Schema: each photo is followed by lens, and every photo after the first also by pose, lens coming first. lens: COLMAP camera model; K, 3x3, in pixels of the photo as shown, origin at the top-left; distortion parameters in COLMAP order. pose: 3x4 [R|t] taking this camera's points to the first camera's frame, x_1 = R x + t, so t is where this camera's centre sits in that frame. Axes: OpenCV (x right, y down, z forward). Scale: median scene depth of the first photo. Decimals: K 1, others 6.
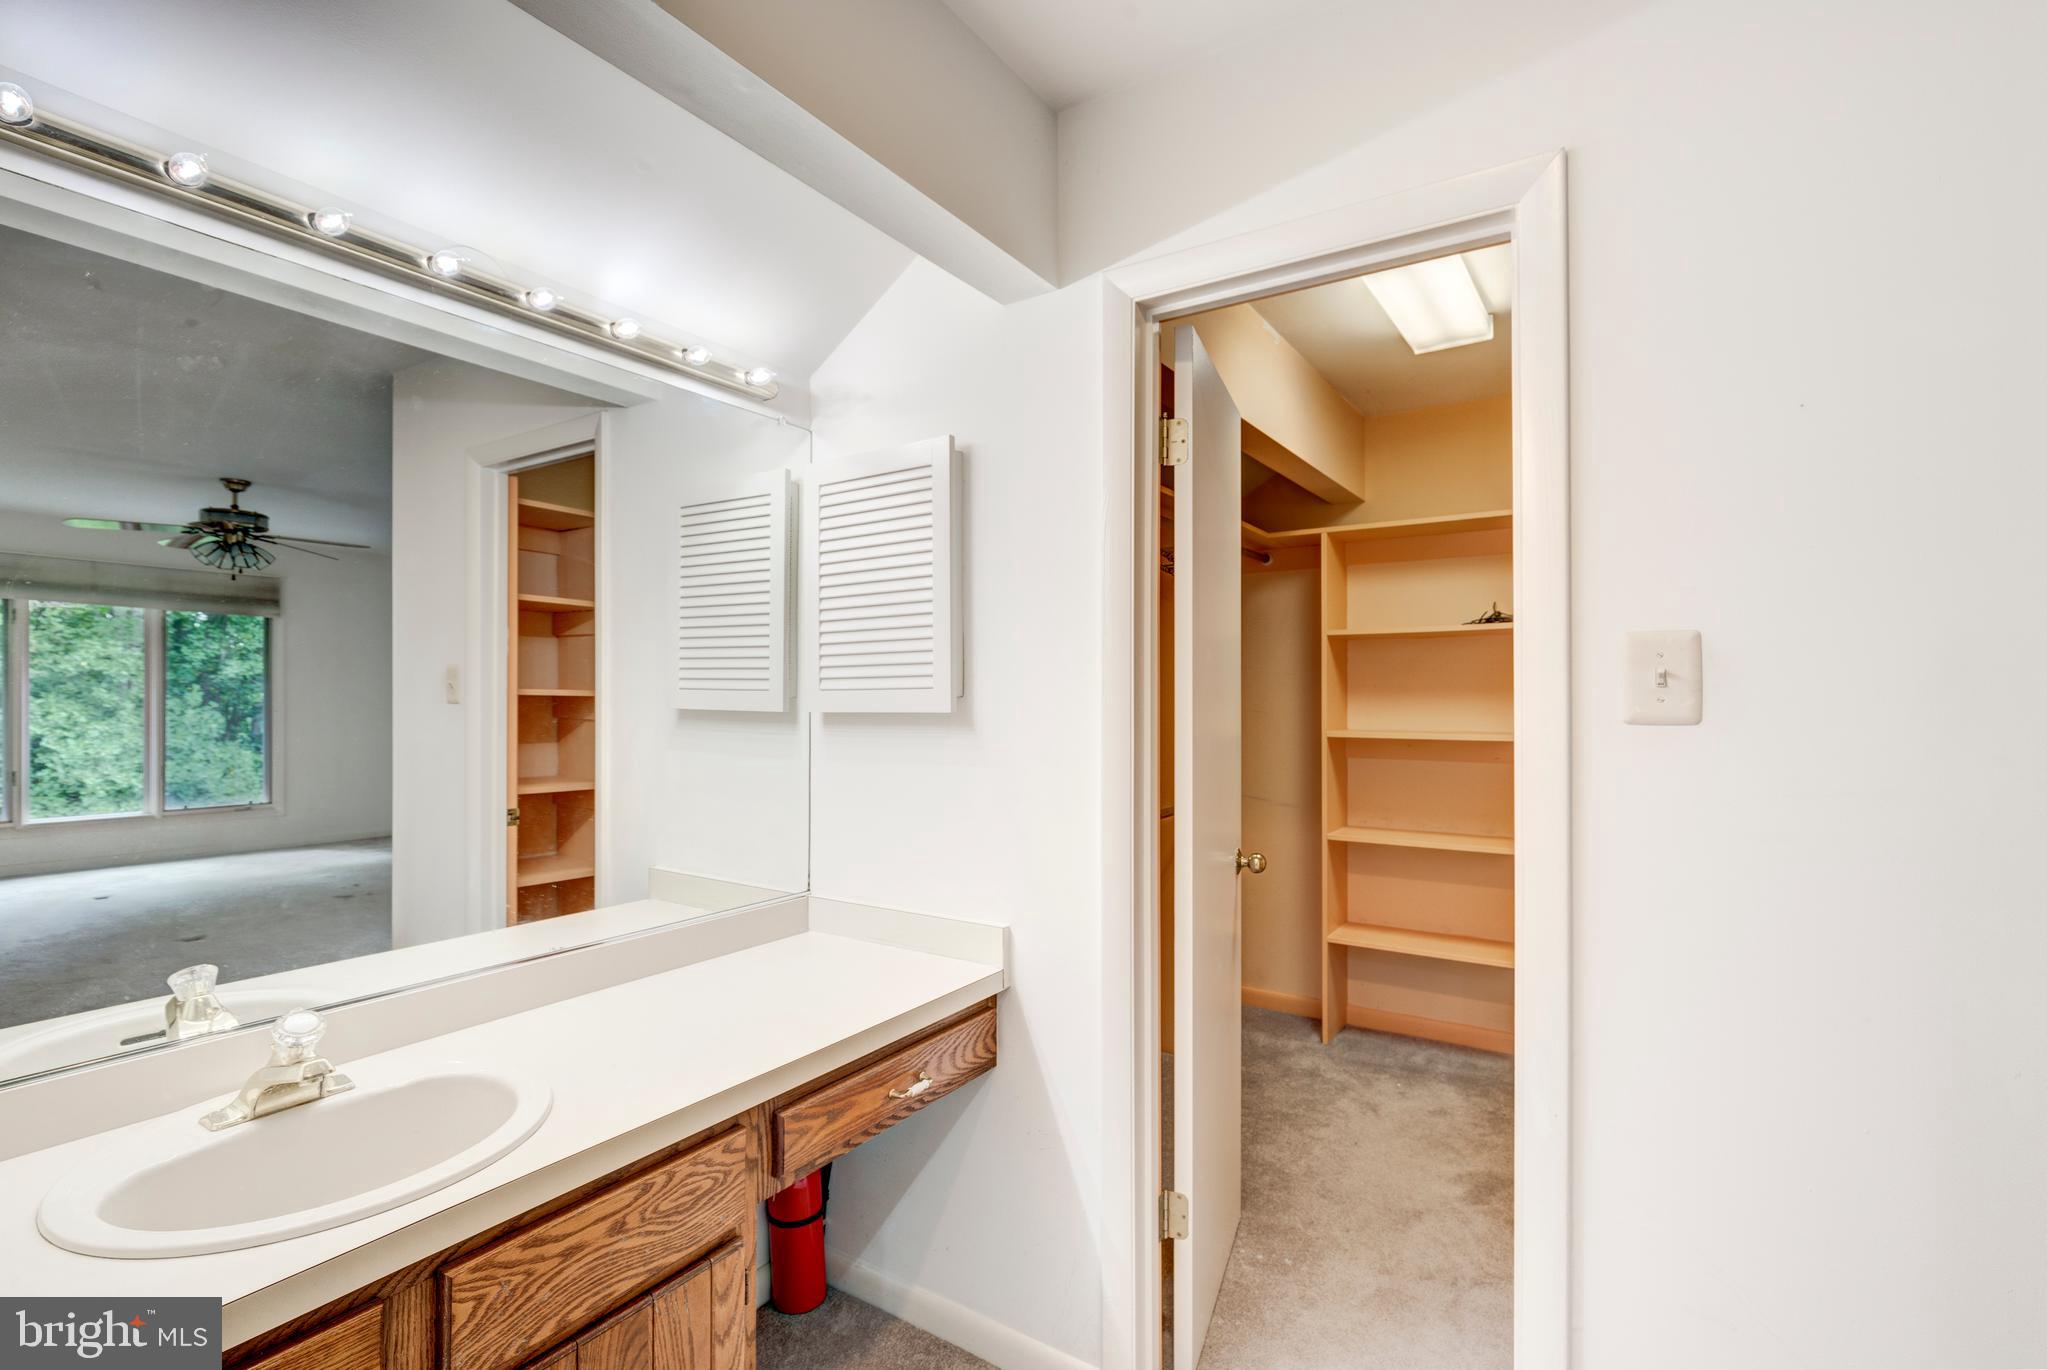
lens RADIAL K [[935.6, 0, 1024.5], [0, 935.6, 690.8], [0, 0, 1]] dist [0.008802, -0.000345]
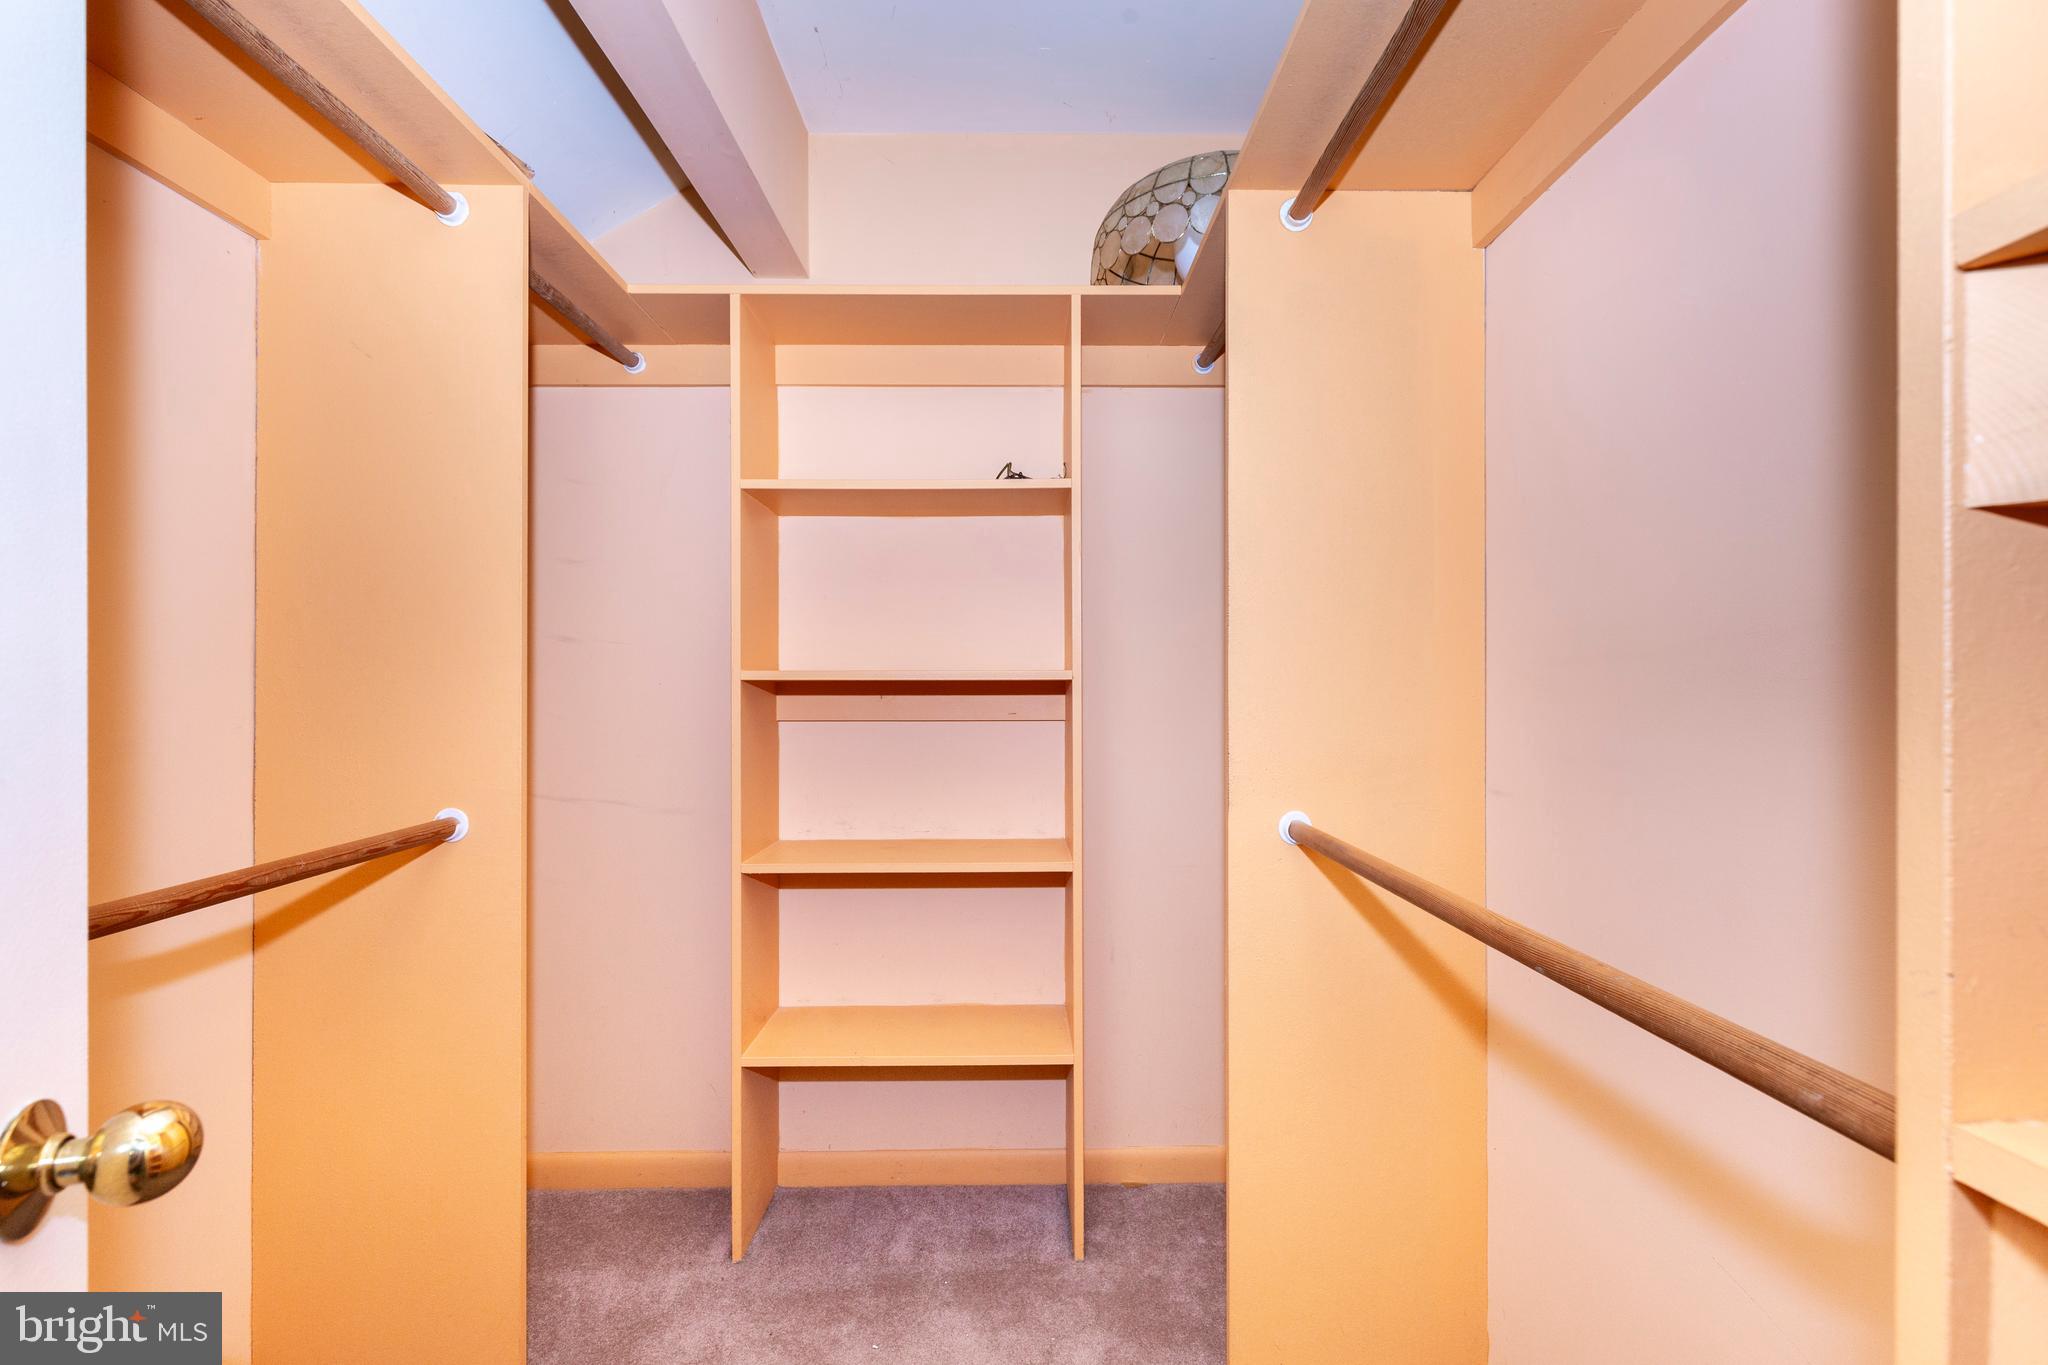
lens RADIAL K [[936.0, 0, 1023.7], [0, 936.0, 686.2], [0, 0, 1]] dist [0.008802, -0.000345]
pose [[0.833429, -0.003213, 0.552617, 0.167127], [0.001613, 0.999993, 0.003381, 0.052562], [-0.552624, -0.001926, 0.833428, 0.479004]]
